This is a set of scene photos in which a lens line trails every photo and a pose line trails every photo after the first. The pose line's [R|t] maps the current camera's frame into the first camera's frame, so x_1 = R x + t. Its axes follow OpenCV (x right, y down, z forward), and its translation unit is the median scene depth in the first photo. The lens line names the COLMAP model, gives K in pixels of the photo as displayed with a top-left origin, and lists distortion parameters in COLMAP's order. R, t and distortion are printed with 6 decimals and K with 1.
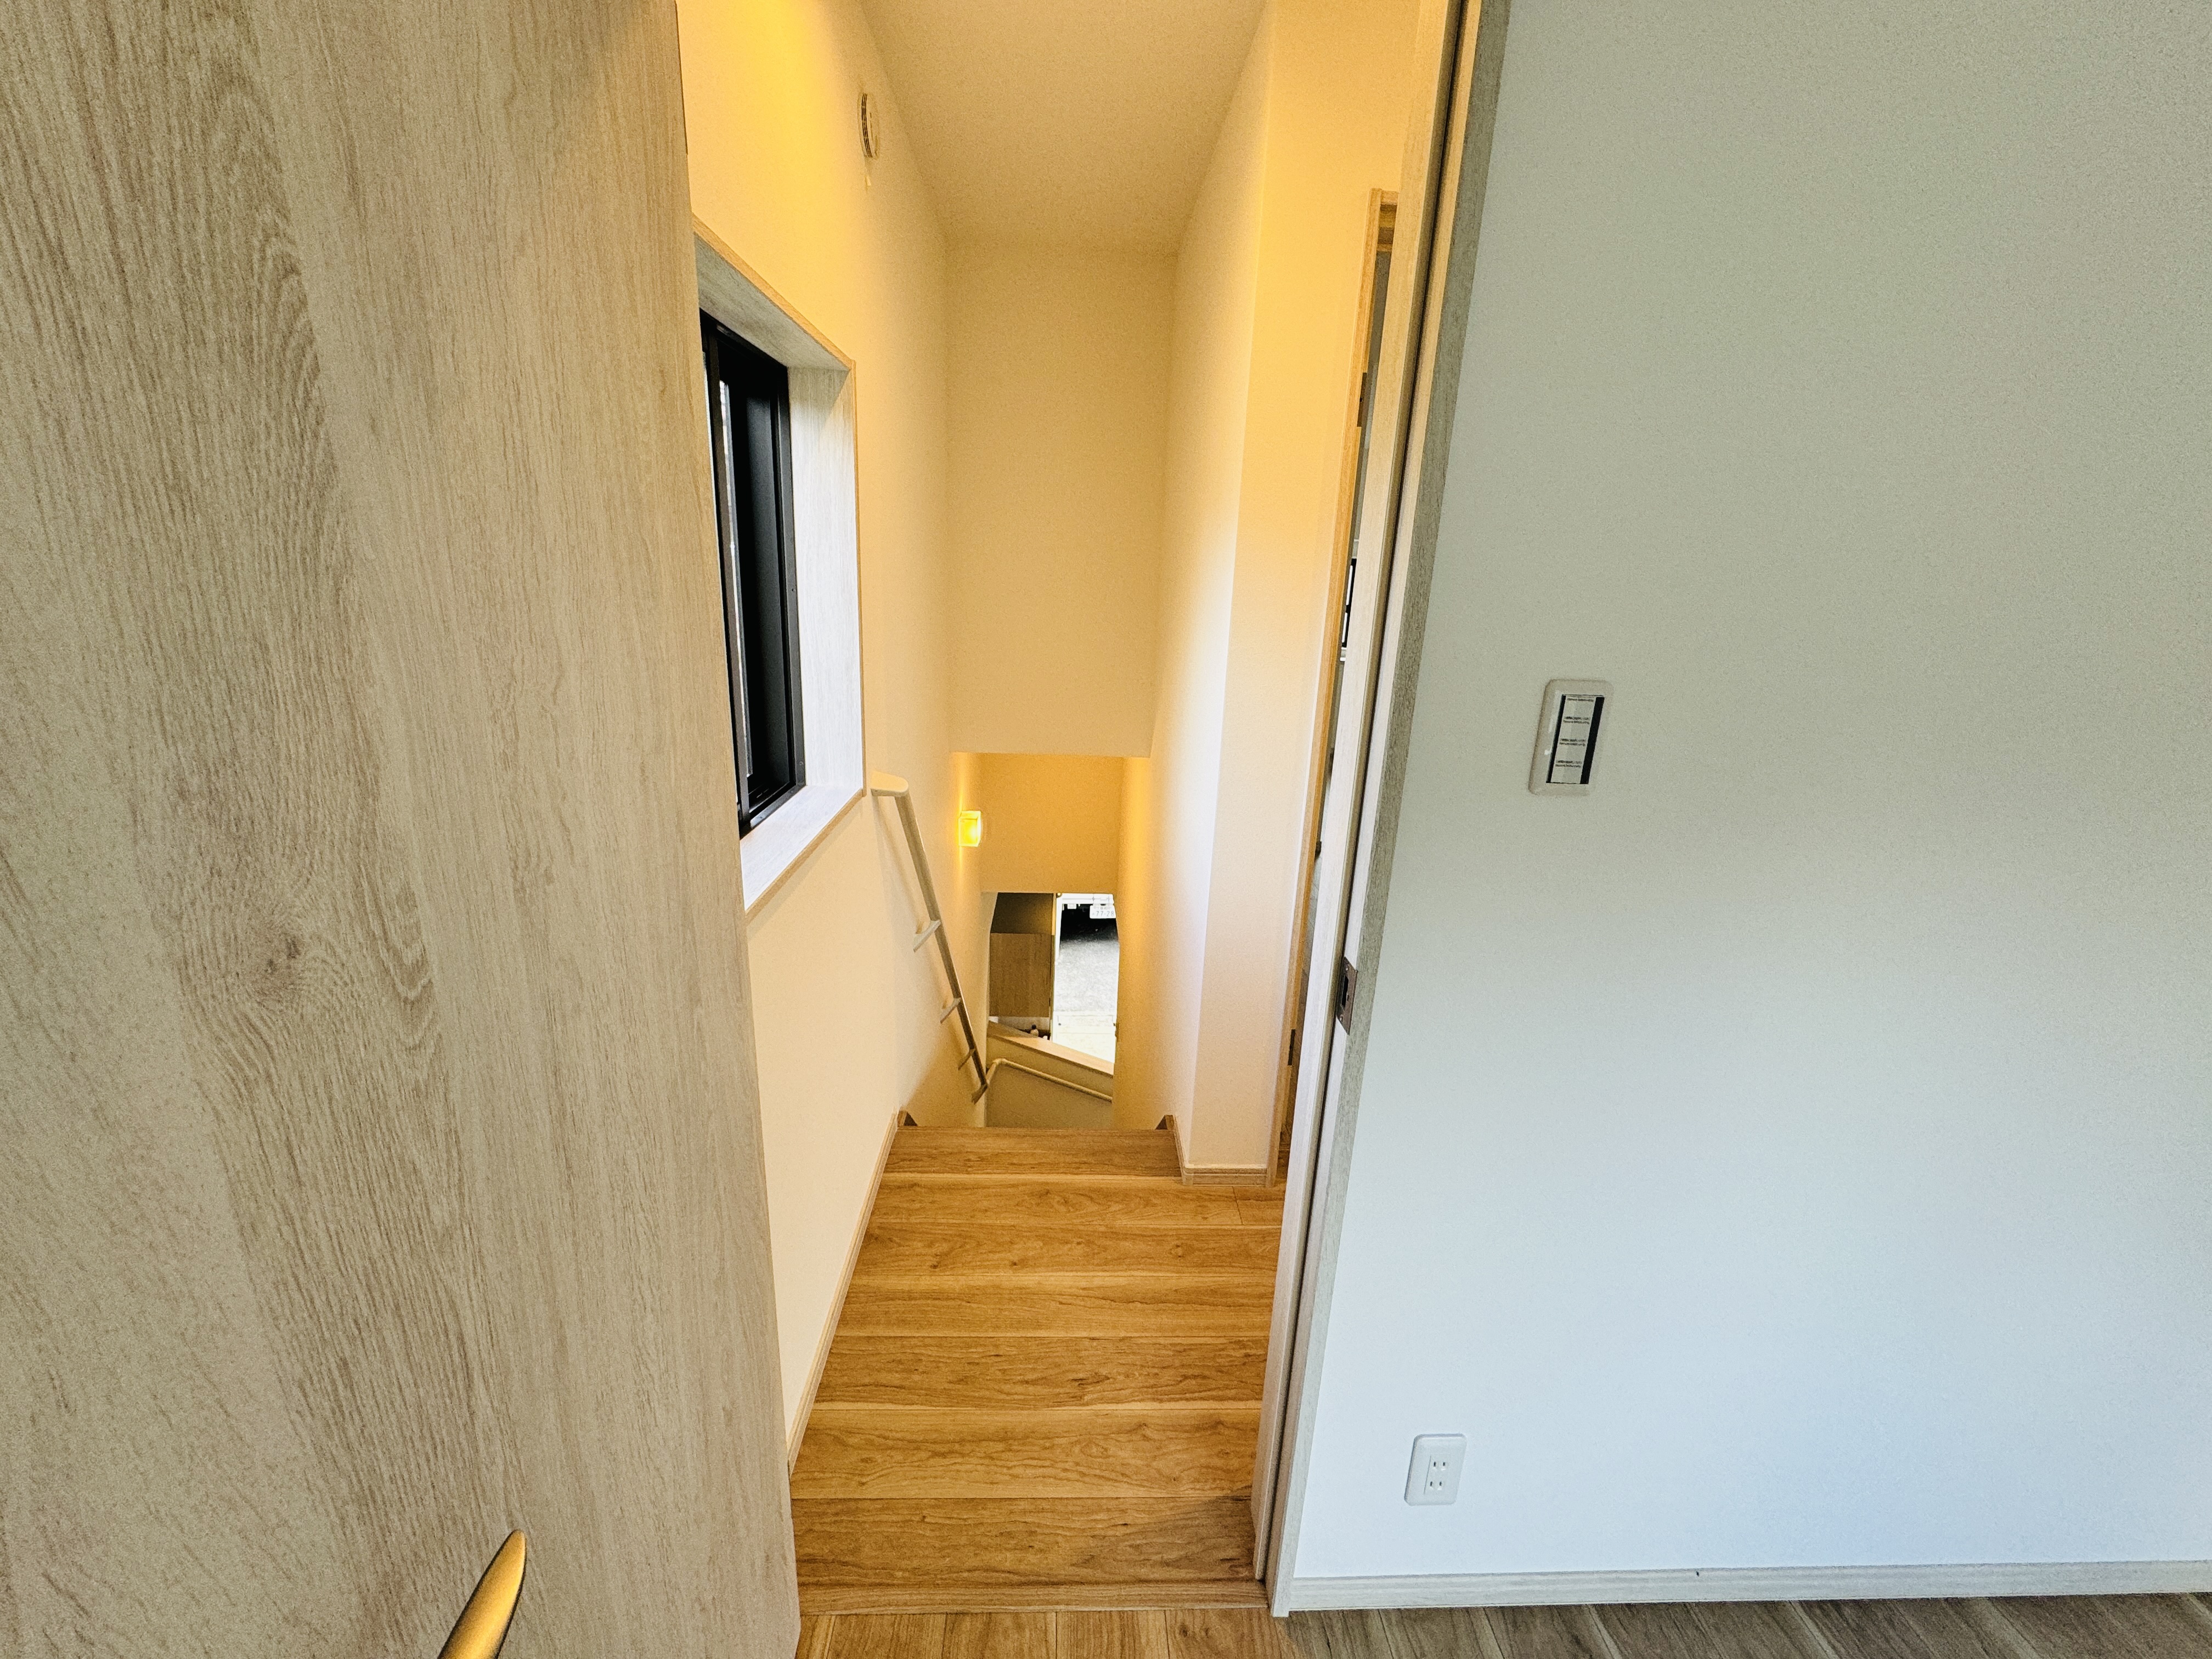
lens RADIAL K [[895.1, 0, 1106.0], [0, 895.1, 829.5], [0, 0, 1]] dist [0.002232, -0.000562]
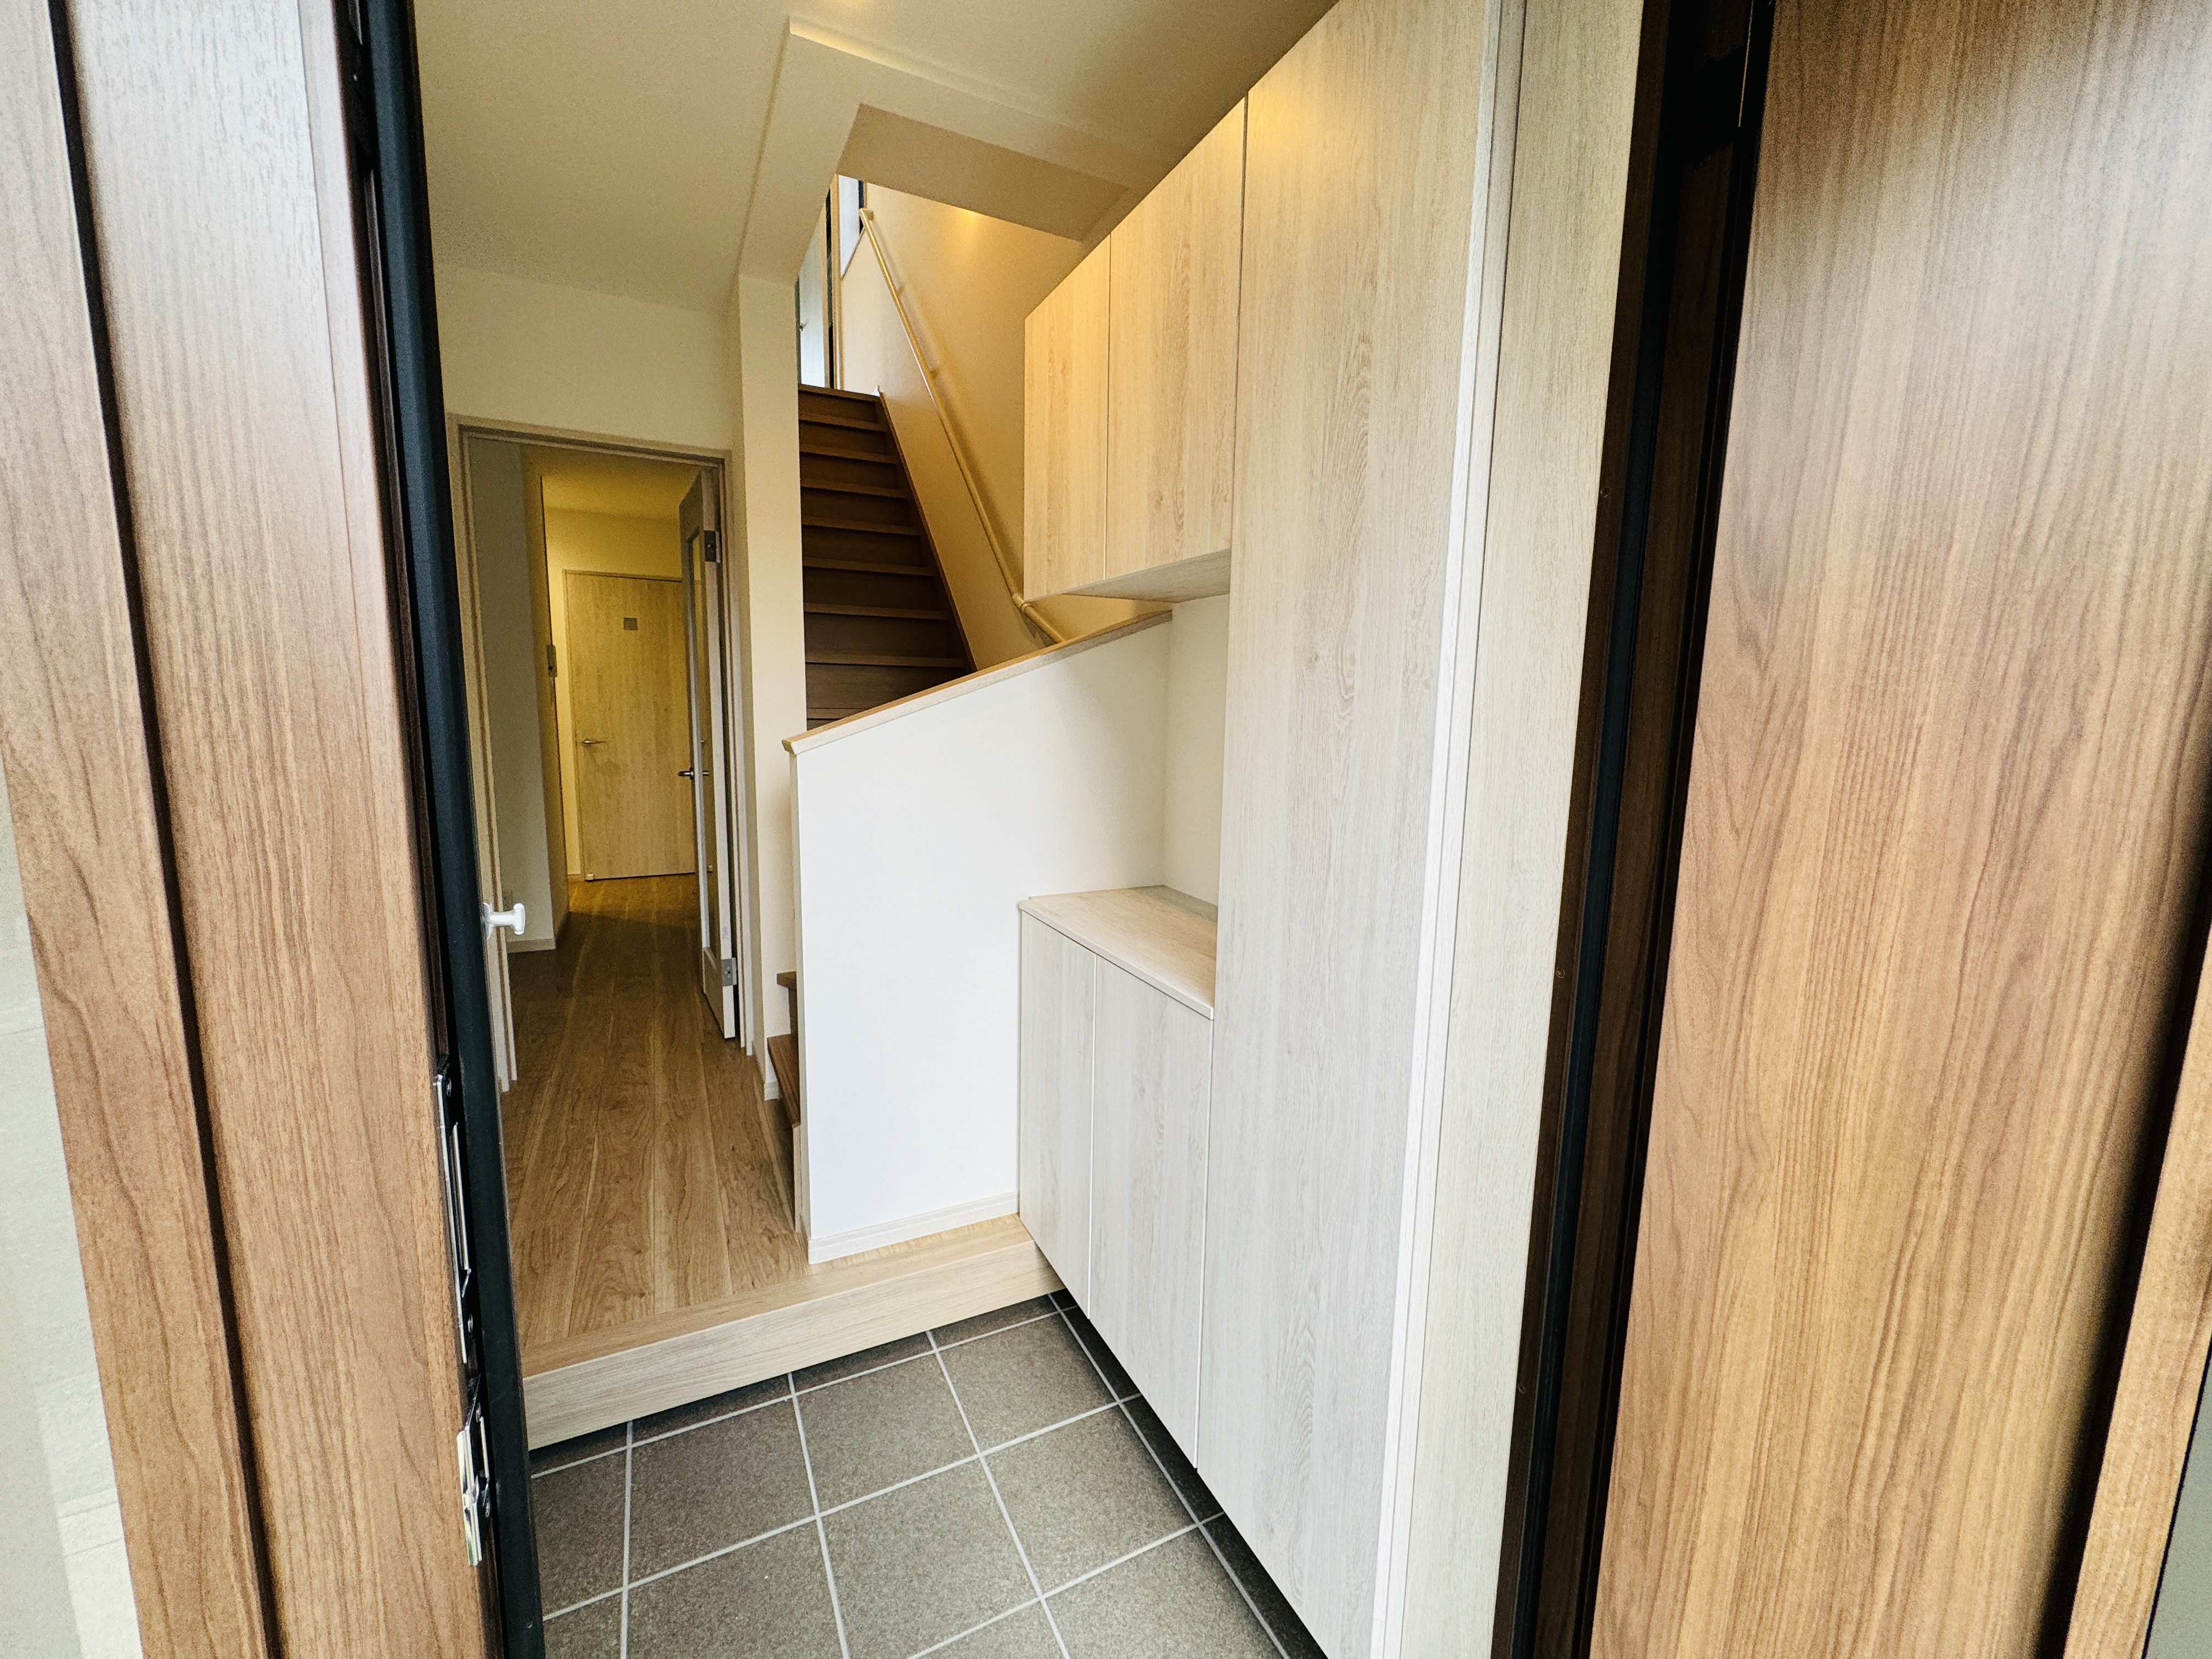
lens RADIAL K [[895.1, 0, 1106.2], [0, 895.1, 829.7], [0, 0, 1]] dist [0.002232, -0.000562]
pose [[-0.925820, -0.003615, -0.377947, 0.961608], [-0.157661, 0.912498, 0.377480, -0.378487], [0.343511, 0.409066, -0.845379, 3.510787]]
